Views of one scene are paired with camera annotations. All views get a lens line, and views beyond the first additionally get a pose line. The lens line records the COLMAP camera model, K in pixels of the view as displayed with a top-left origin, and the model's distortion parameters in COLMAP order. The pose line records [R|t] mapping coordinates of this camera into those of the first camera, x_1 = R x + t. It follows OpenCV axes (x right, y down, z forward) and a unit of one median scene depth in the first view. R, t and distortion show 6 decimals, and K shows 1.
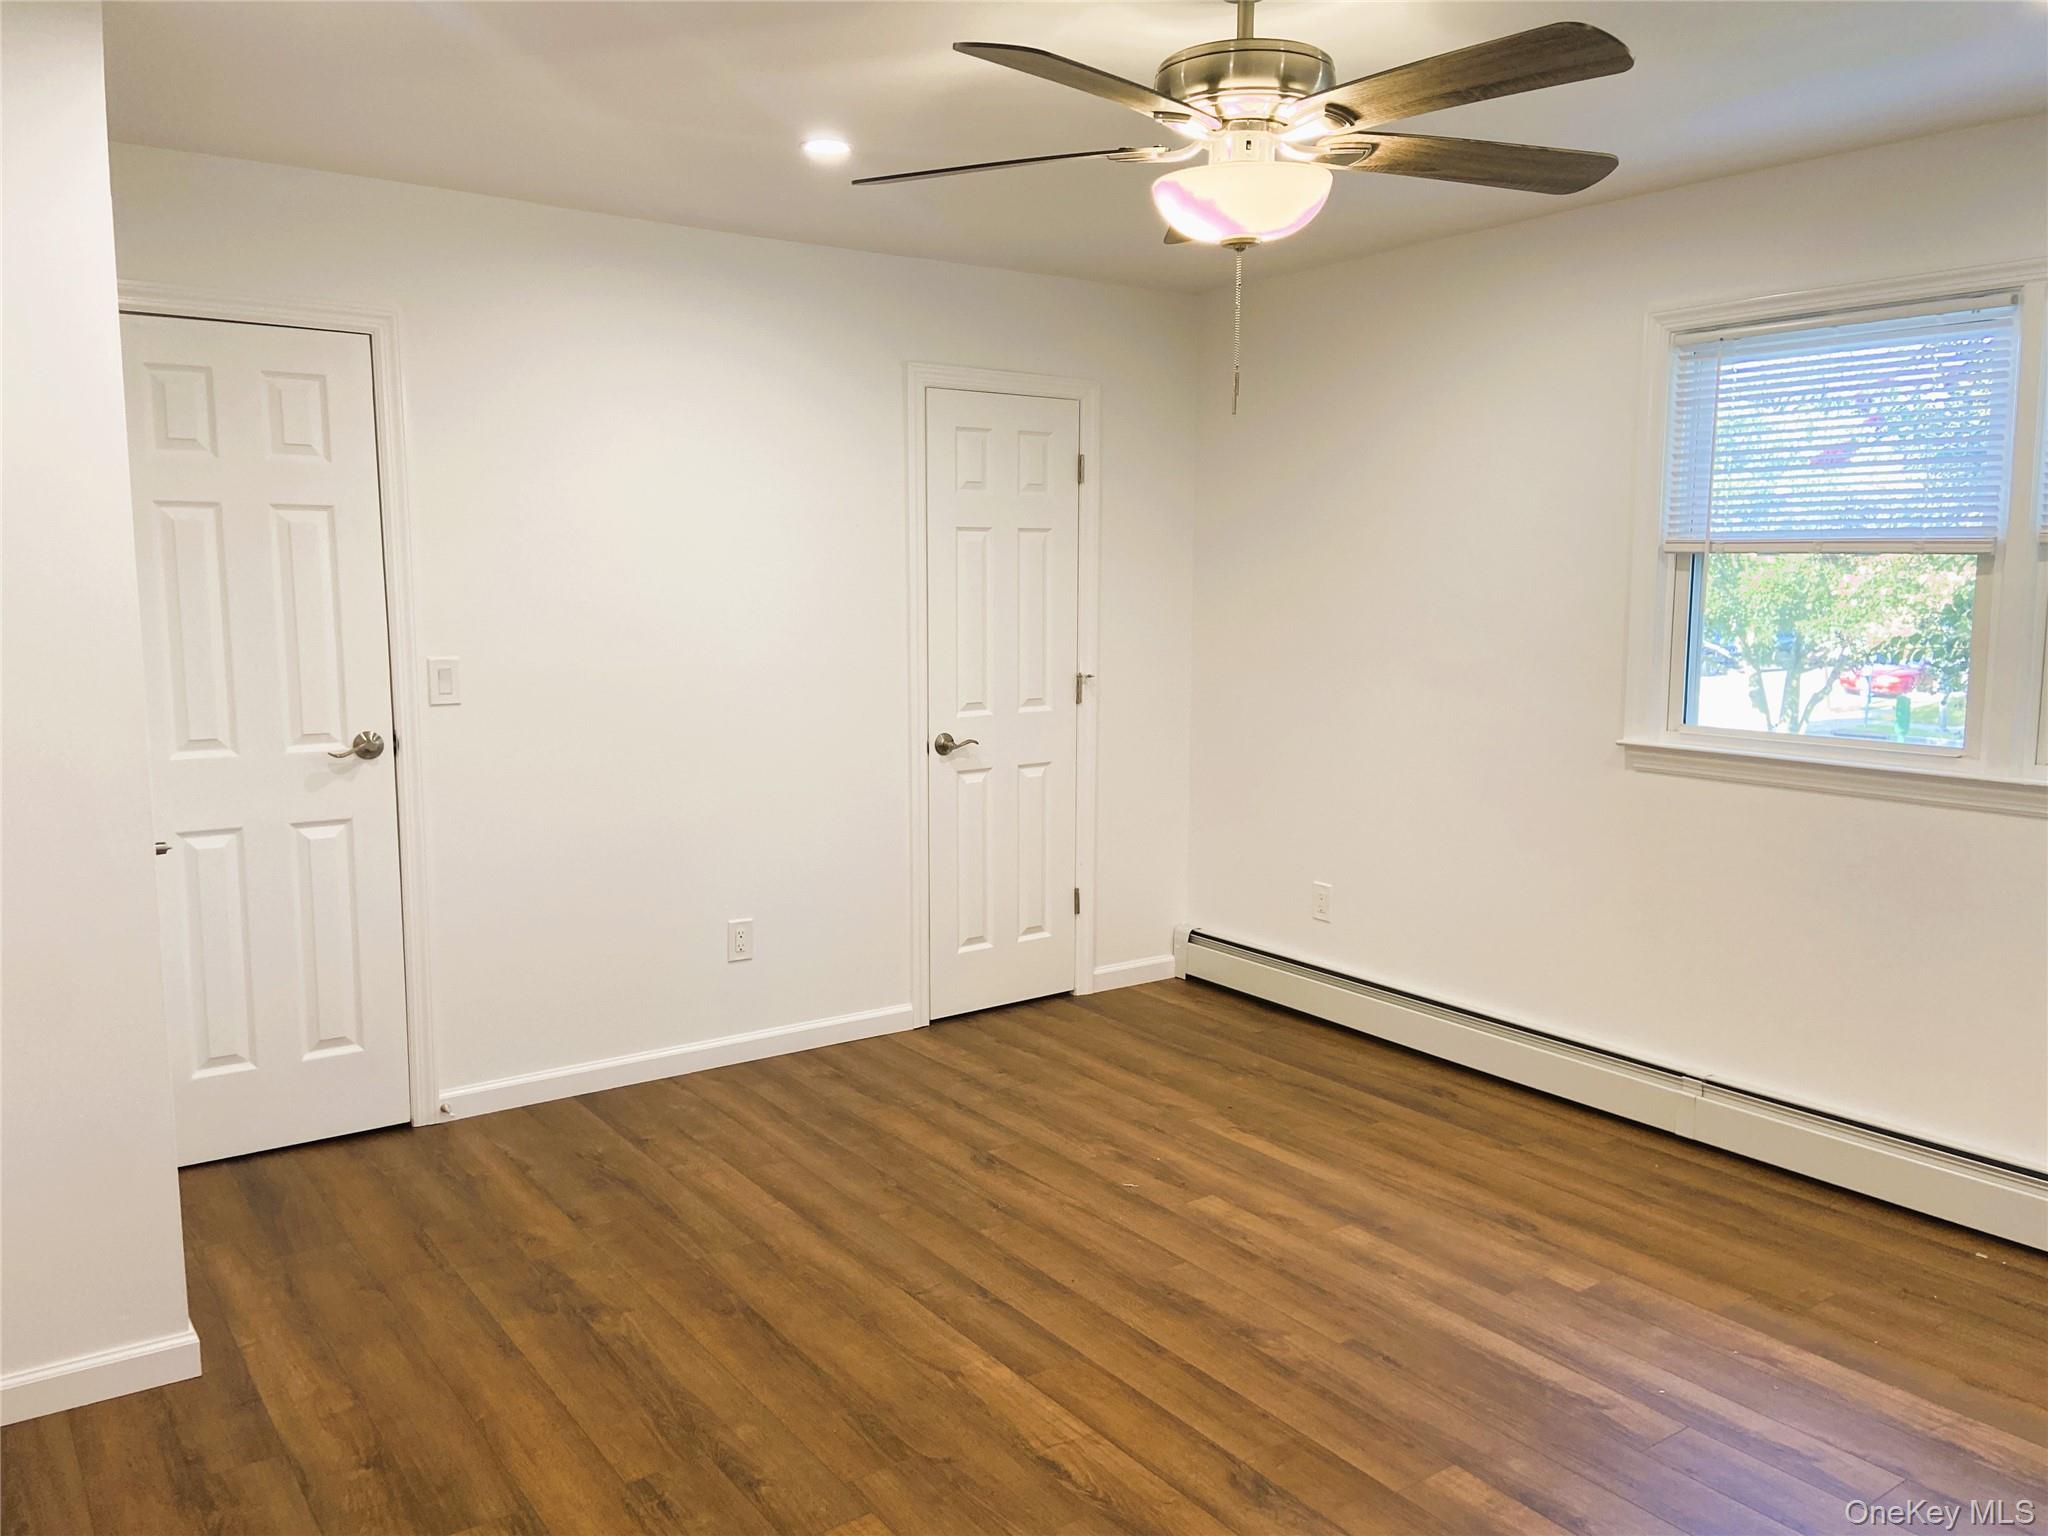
lens RADIAL K [[1545.3, 0, 1024.0], [0, 1545.3, 768.0], [0, 0, 1]] dist [0.130798, -0.161911]
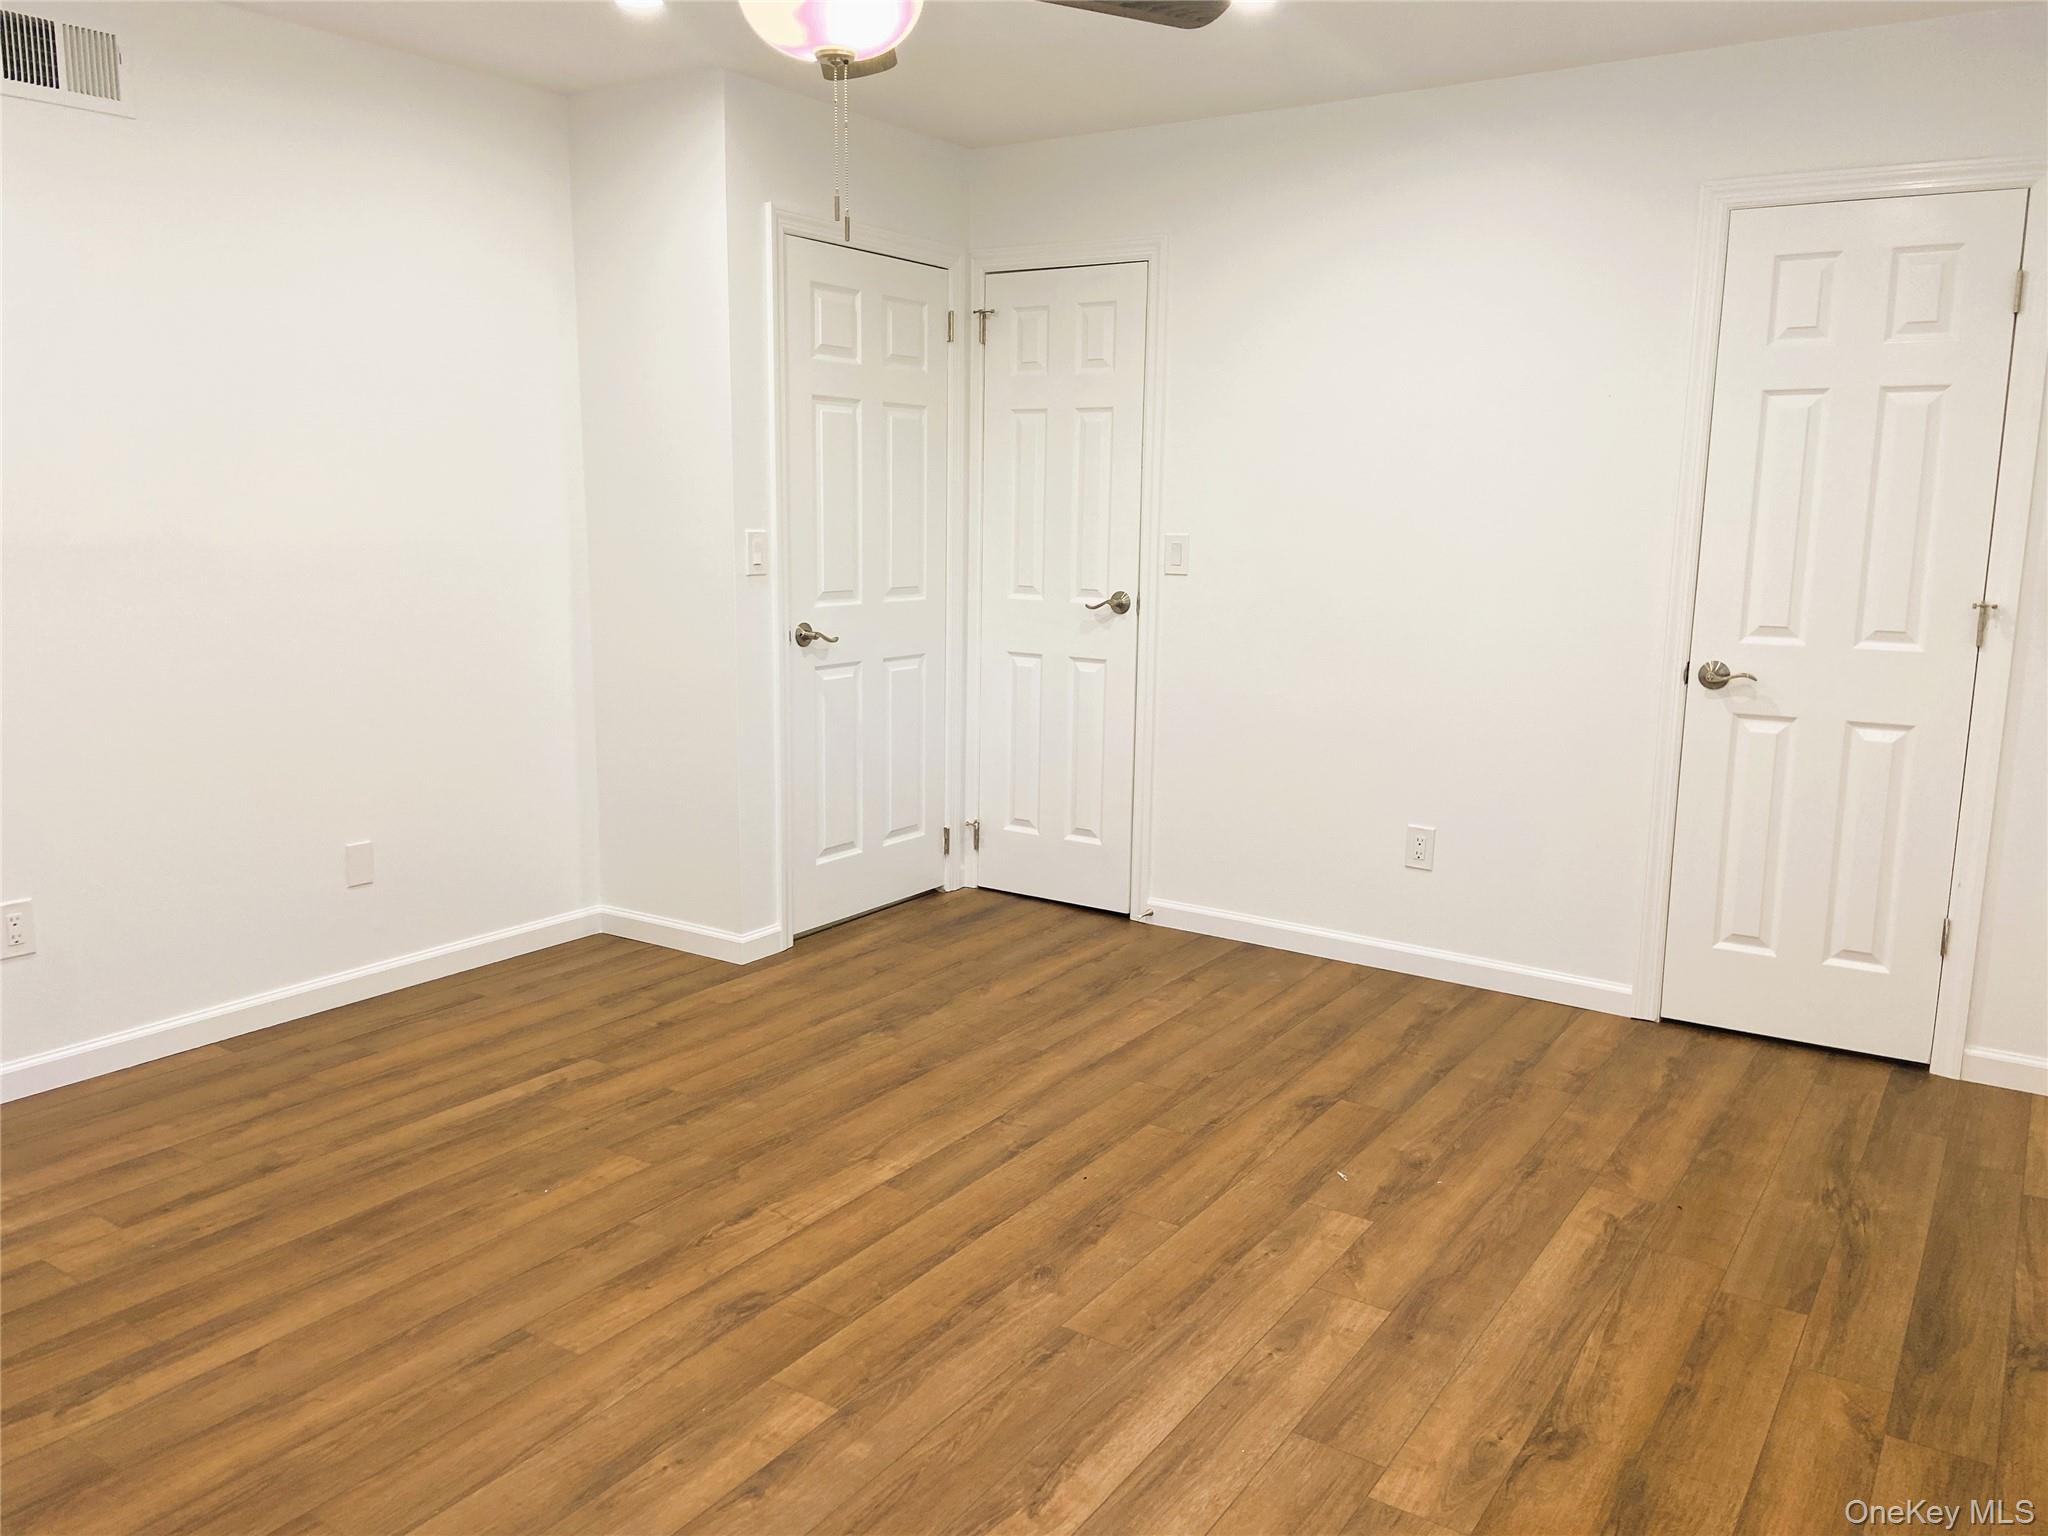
lens RADIAL K [[1545.3, 0, 1024.0], [0, 1545.3, 768.0], [0, 0, 1]] dist [0.130798, -0.161911]
pose [[0.355677, 0.162510, -0.920372, 0.736873], [-0.133121, 0.983535, 0.122218, -0.026681], [0.925080, 0.079051, 0.371454, 0.509562]]
